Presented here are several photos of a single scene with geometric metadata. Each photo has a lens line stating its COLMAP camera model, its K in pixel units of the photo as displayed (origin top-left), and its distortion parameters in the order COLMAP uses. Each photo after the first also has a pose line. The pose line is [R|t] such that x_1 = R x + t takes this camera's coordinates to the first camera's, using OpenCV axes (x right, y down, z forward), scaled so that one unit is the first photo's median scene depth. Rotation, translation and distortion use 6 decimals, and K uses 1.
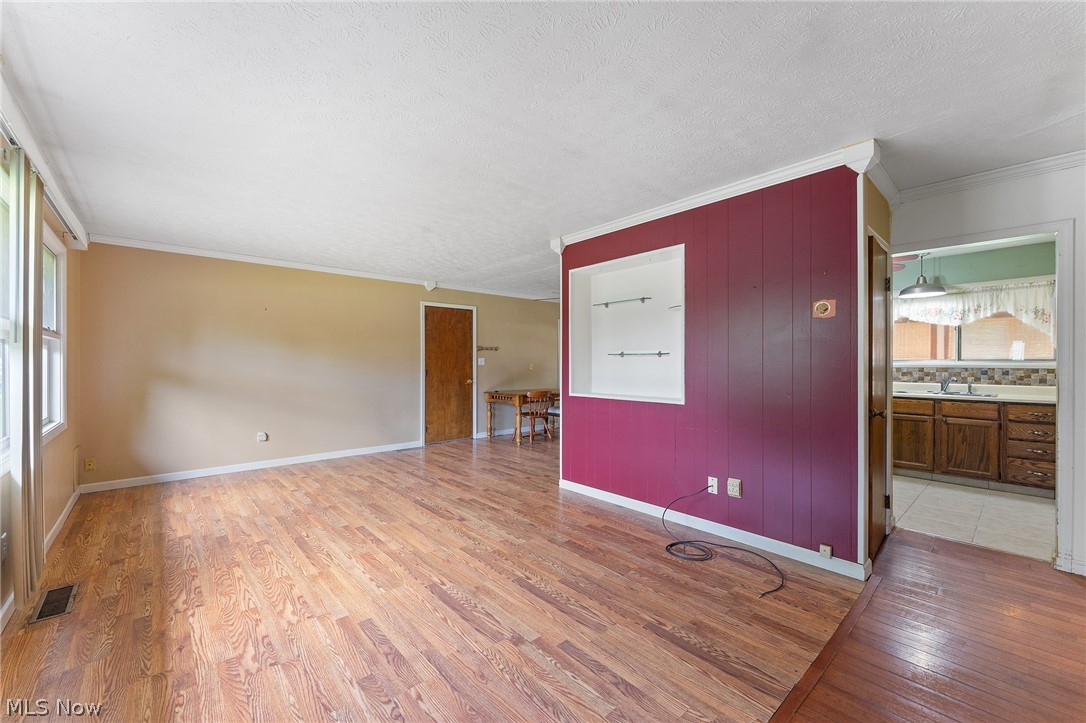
lens RADIAL K [[431.1, 0, 549.2], [0, 431.1, 362.7], [0, 0, 1]] dist [-0.000096, 0.000136]
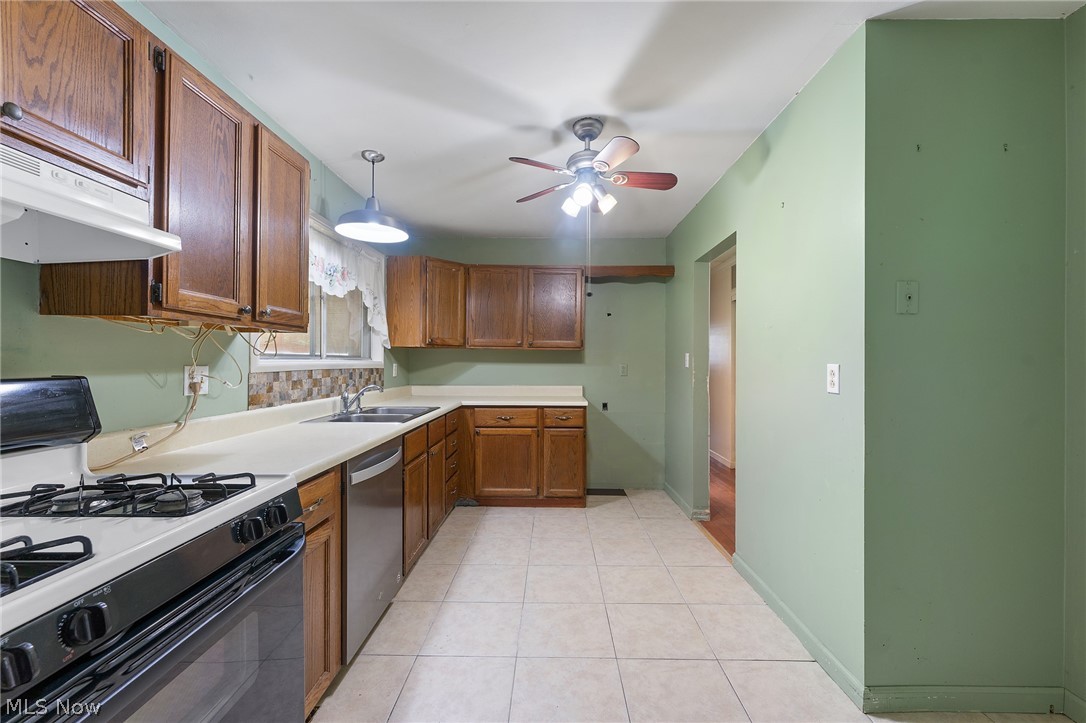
lens RADIAL K [[431.1, 0, 549.2], [0, 431.1, 362.7], [0, 0, 1]] dist [-0.000096, 0.000136]
pose [[-0.731168, -0.002875, 0.682191, 0.429289], [-0.003610, 0.999993, 0.000346, 0.002388], [-0.682187, -0.002210, -0.731174, 1.560121]]
